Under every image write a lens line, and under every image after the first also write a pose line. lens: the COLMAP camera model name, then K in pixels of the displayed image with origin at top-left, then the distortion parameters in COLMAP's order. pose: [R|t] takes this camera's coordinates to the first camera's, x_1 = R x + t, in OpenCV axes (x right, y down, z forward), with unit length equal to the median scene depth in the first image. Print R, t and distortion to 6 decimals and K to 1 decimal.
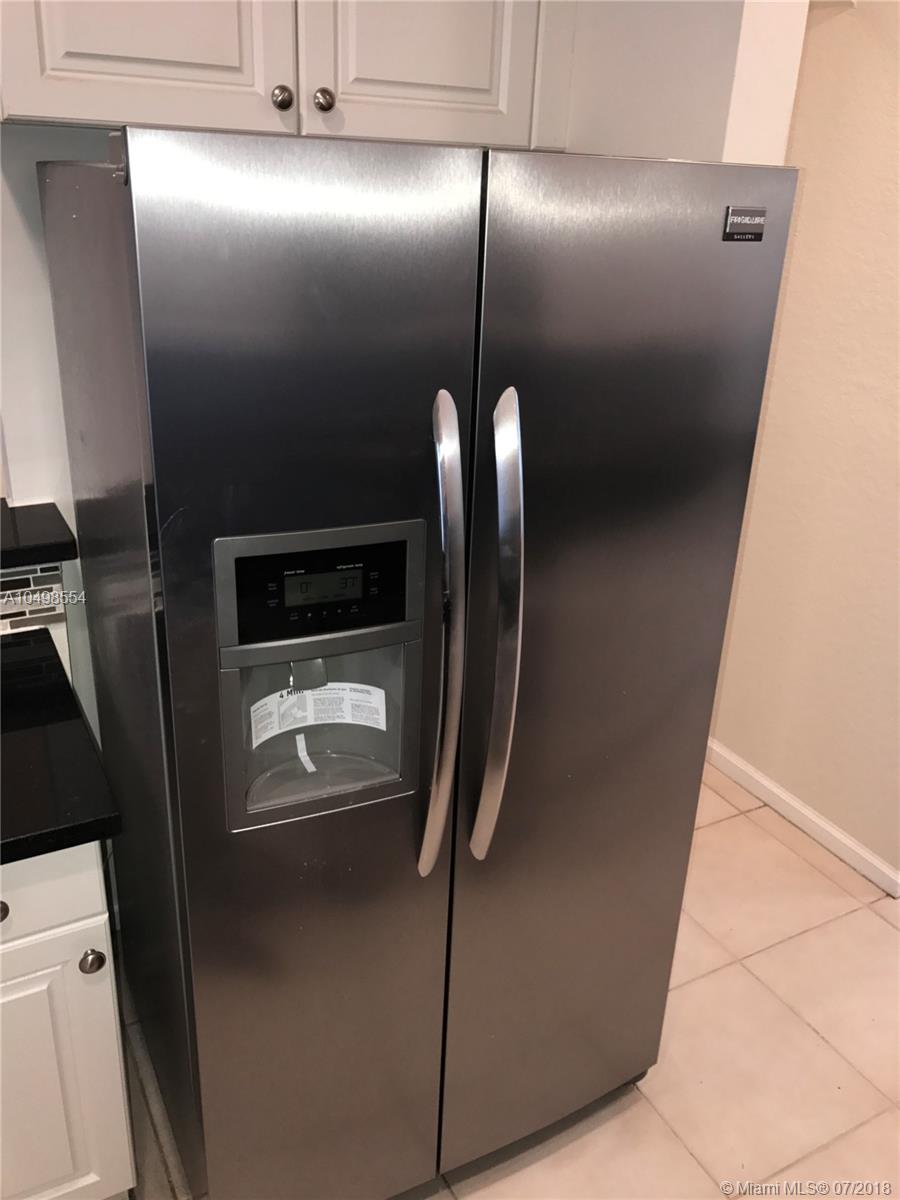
lens RADIAL K [[984.1, 0, 447.0], [0, 984.1, 601.1], [0, 0, 1]] dist [0.026687, -0.018689]
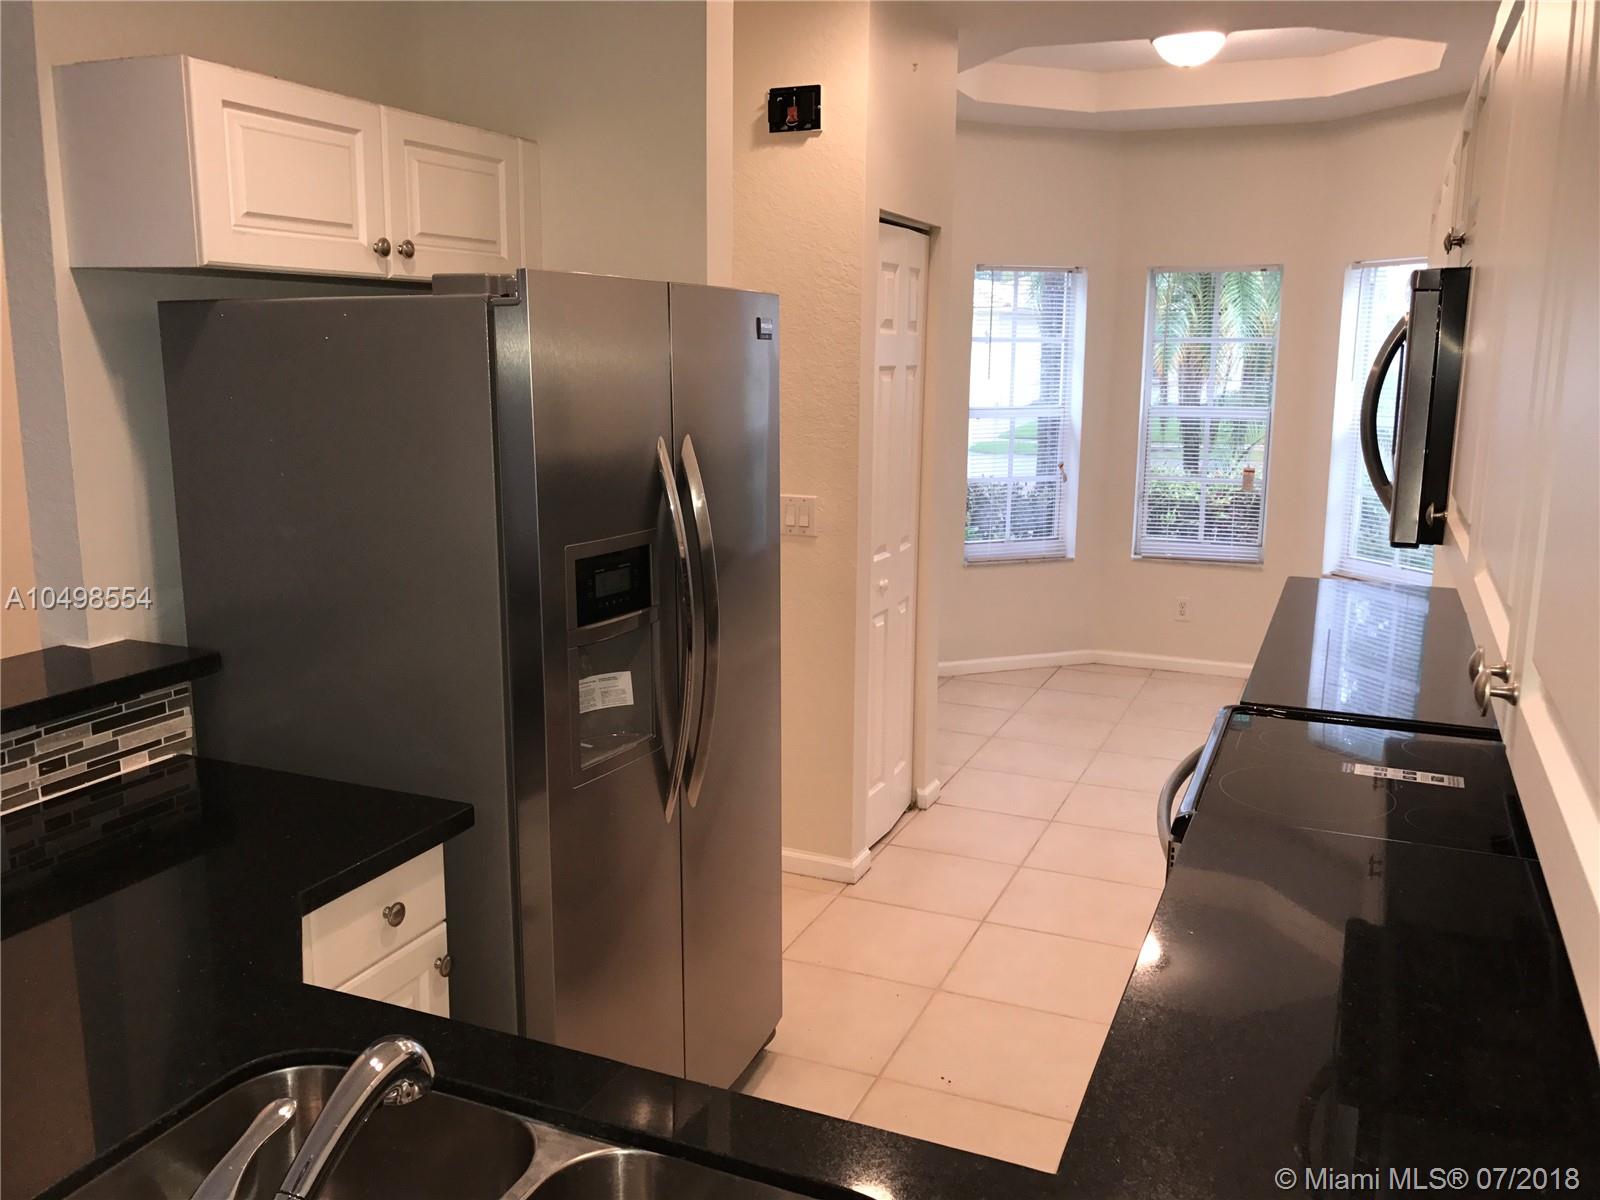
lens RADIAL K [[1312.1, 0, 790.1], [0, 1312.1, 609.3], [0, 0, 1]] dist [0.026687, -0.018689]
pose [[0.788953, -0.157726, 0.593865, -0.795036], [0.269126, 0.957558, -0.103216, 0.215857], [-0.552381, 0.241257, 0.797916, -0.454627]]
